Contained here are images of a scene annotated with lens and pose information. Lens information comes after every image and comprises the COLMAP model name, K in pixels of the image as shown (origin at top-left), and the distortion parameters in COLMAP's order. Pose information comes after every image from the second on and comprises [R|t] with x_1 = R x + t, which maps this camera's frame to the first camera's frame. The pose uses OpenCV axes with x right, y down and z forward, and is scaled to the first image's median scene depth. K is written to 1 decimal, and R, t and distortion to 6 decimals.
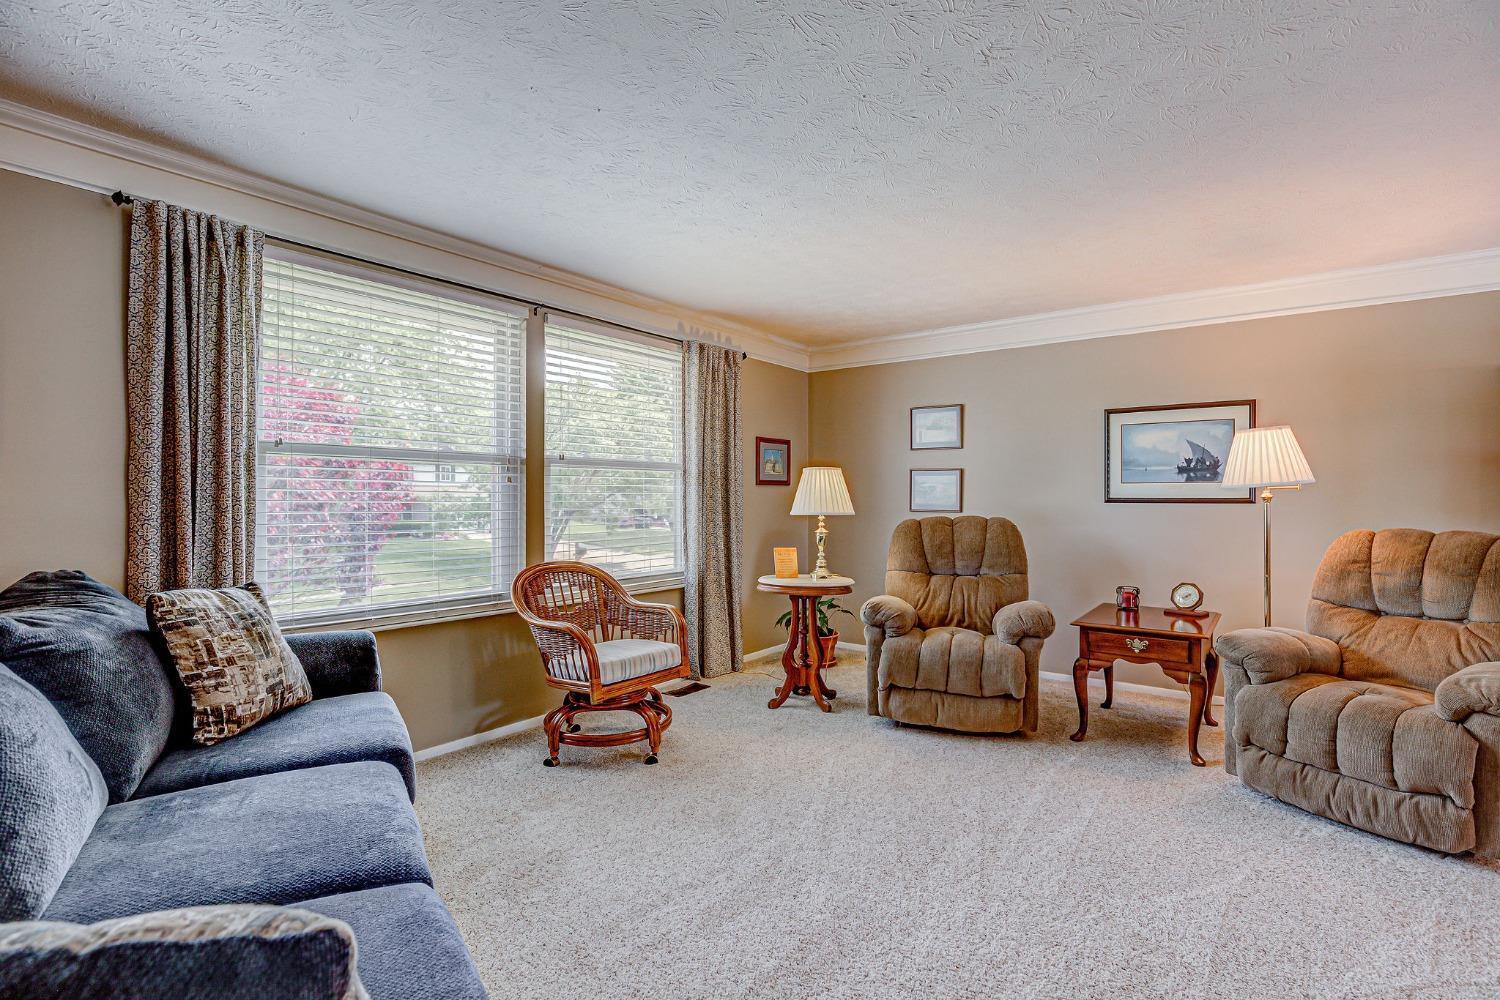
lens RADIAL K [[695.1, 0, 754.2], [0, 695.1, 502.5], [0, 0, 1]] dist [-0.038383, 0.007287]
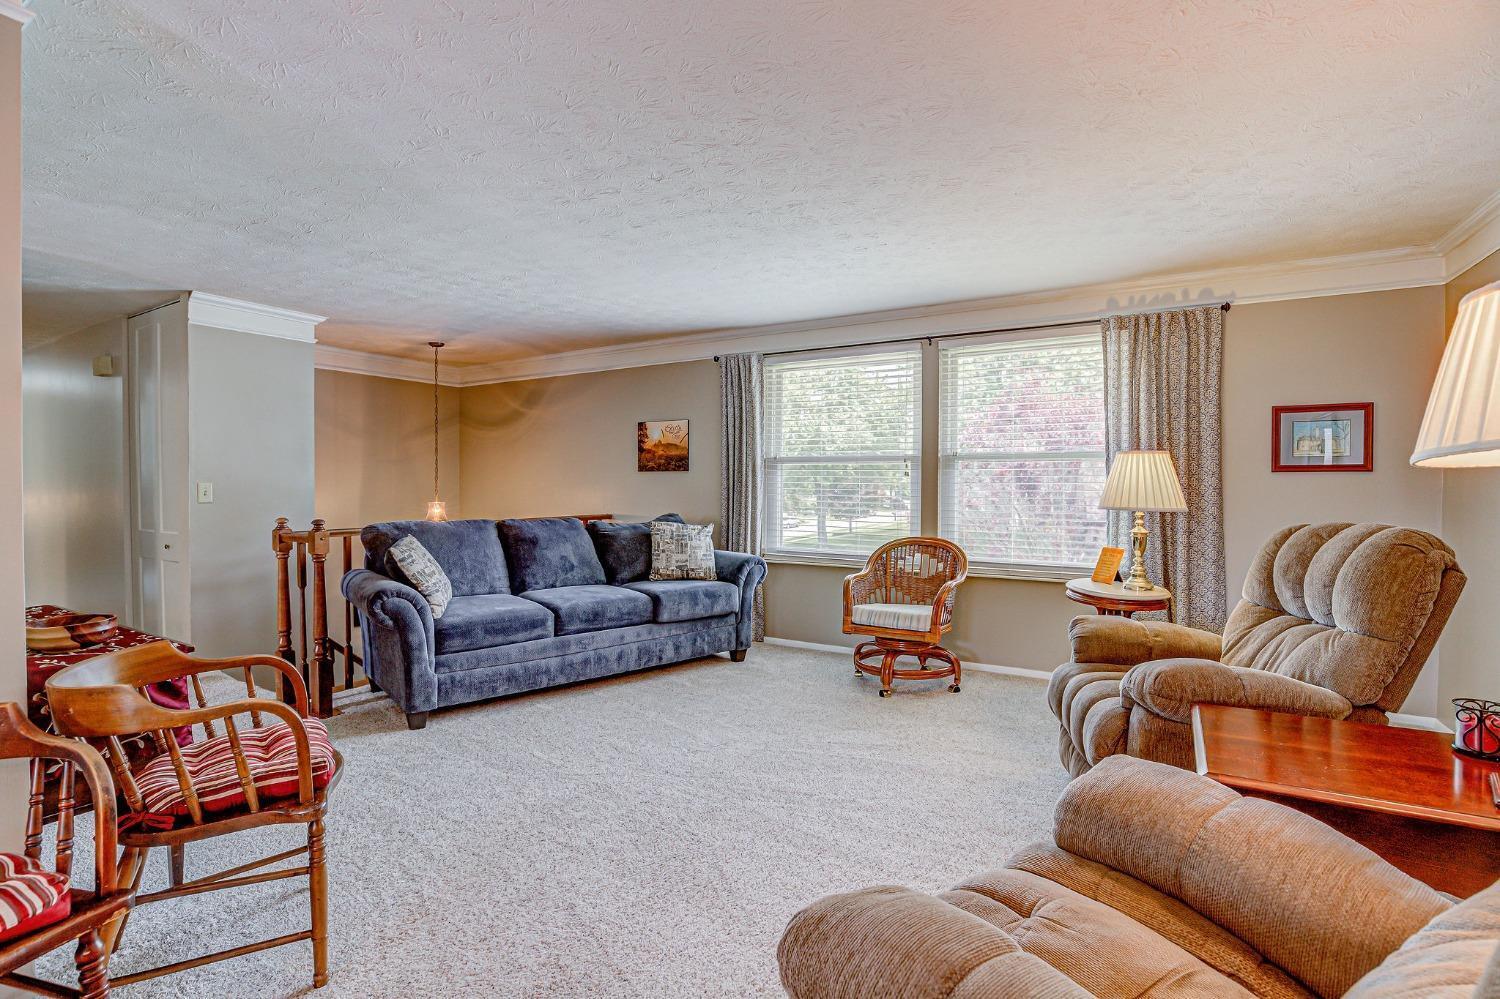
lens RADIAL K [[686.2, 0, 758.8], [0, 686.2, 494.0], [0, 0, 1]] dist [-0.028178, 0.000573]
pose [[0.136126, 0.011947, -0.990620, 0.898726], [-0.012251, 0.999871, 0.010375, -0.003780], [0.990616, 0.010723, 0.136255, 0.507328]]
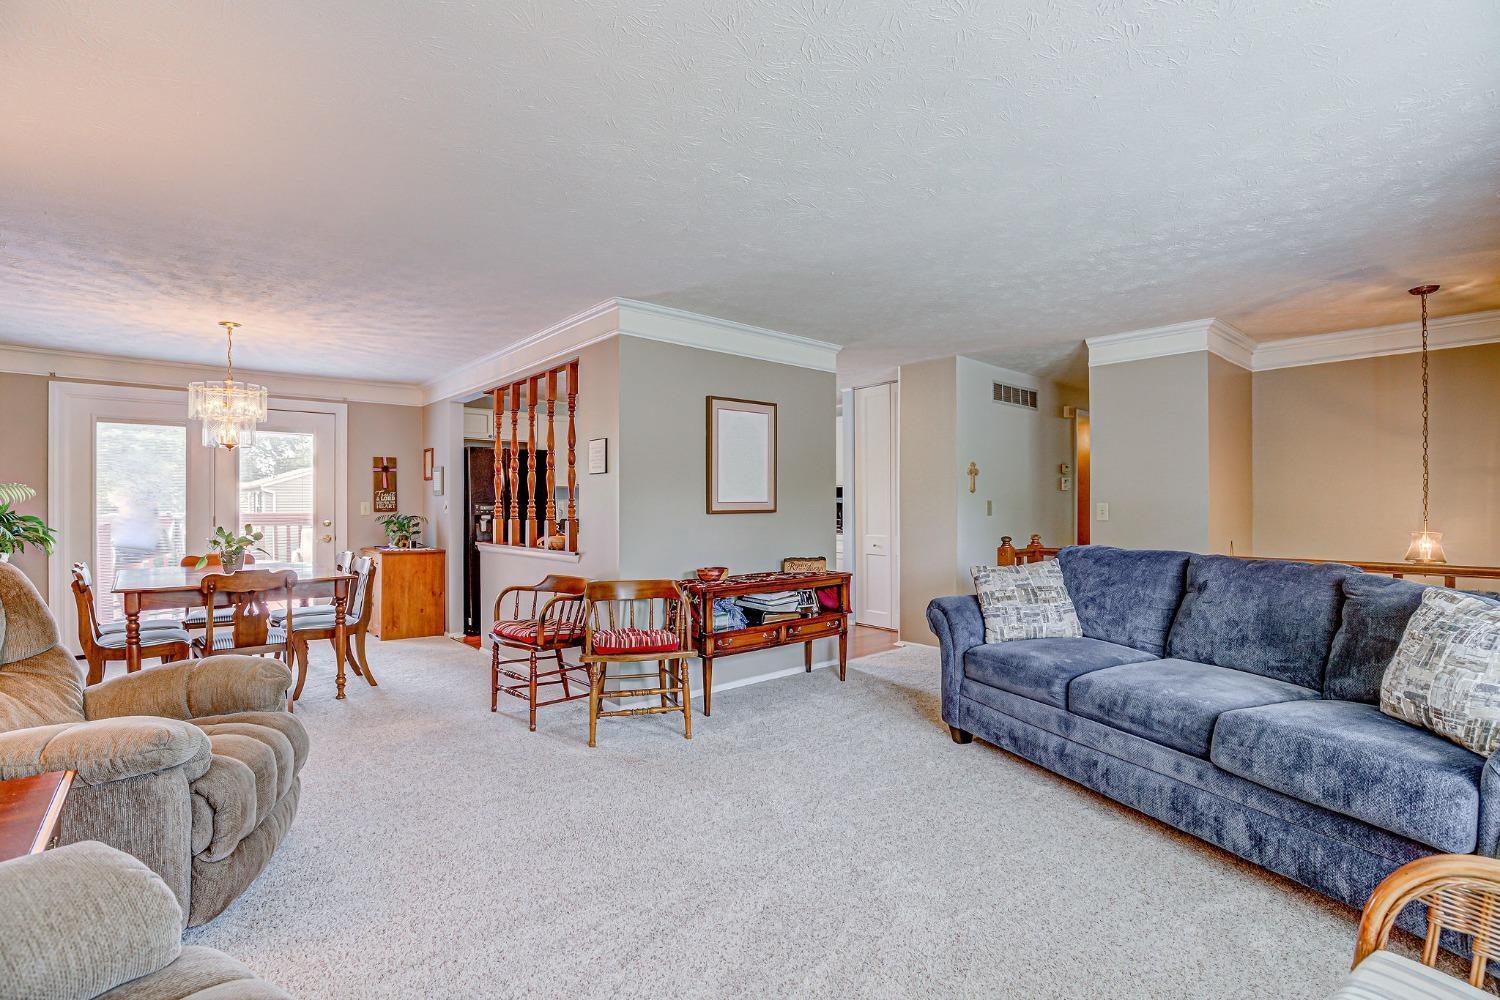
lens RADIAL K [[686.2, 0, 758.8], [0, 686.2, 494.5], [0, 0, 1]] dist [-0.028178, 0.000573]
pose [[-0.983833, 0.001130, 0.179084, 0.032895], [0.001161, 0.999999, 0.000066, -0.016513], [-0.179084, 0.000273, -0.983834, 1.162119]]
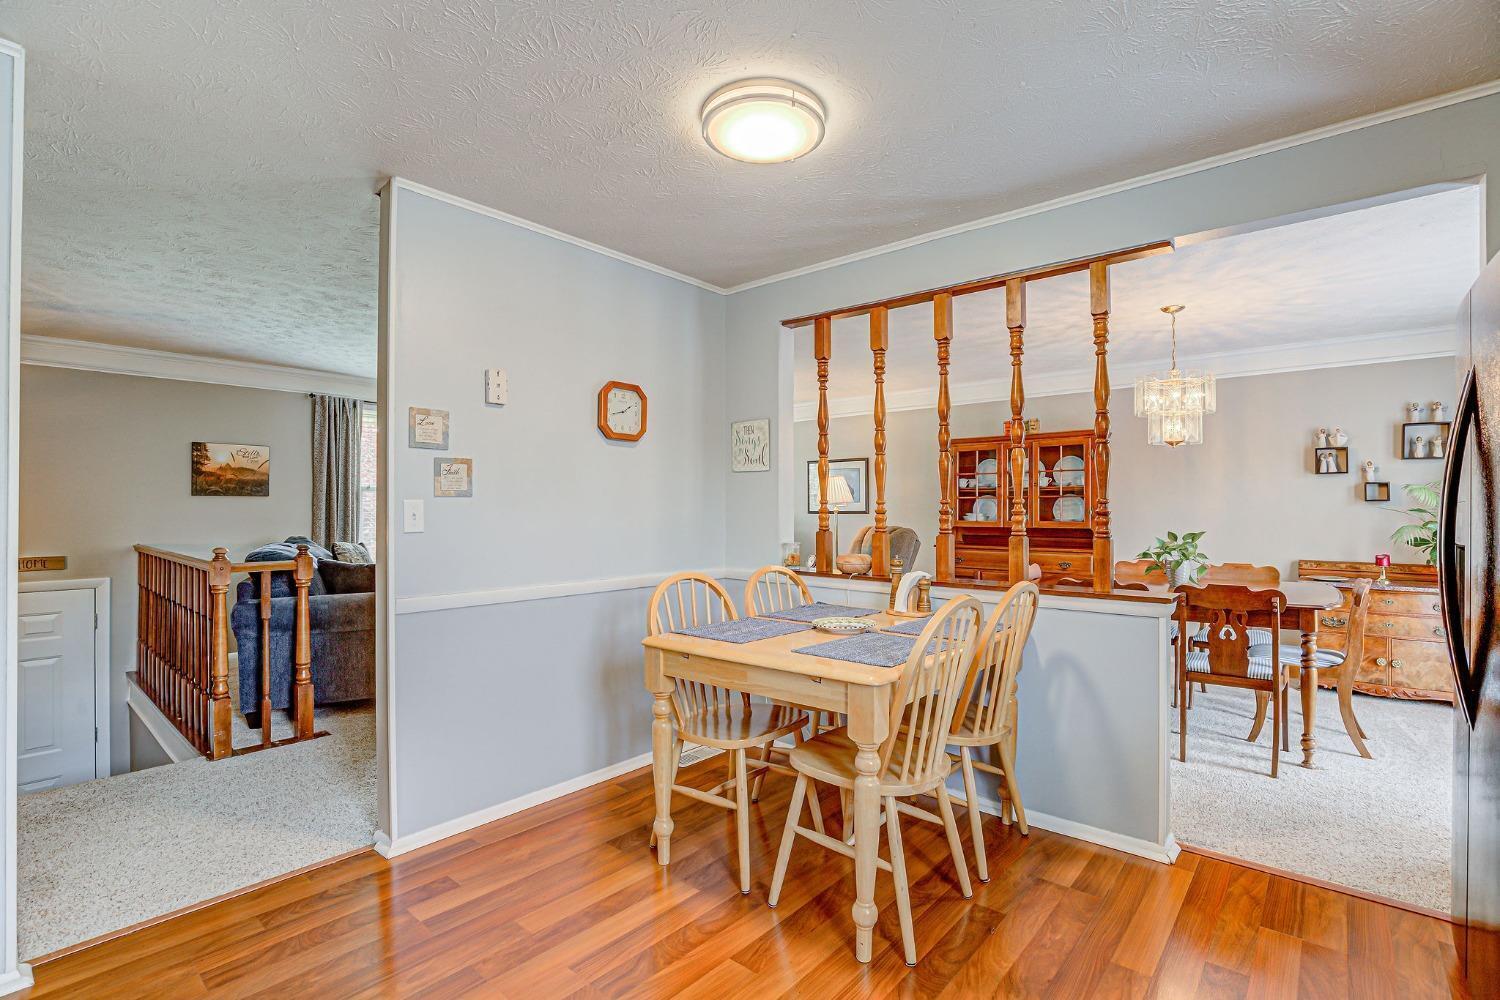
lens RADIAL K [[686.2, 0, 758.8], [0, 686.2, 494.5], [0, 0, 1]] dist [-0.028178, 0.000573]
pose [[0.999043, -0.003274, -0.043608, 0.558270], [0.001922, 0.999517, -0.031011, 0.009891], [0.043688, 0.030897, 0.998567, -0.952109]]
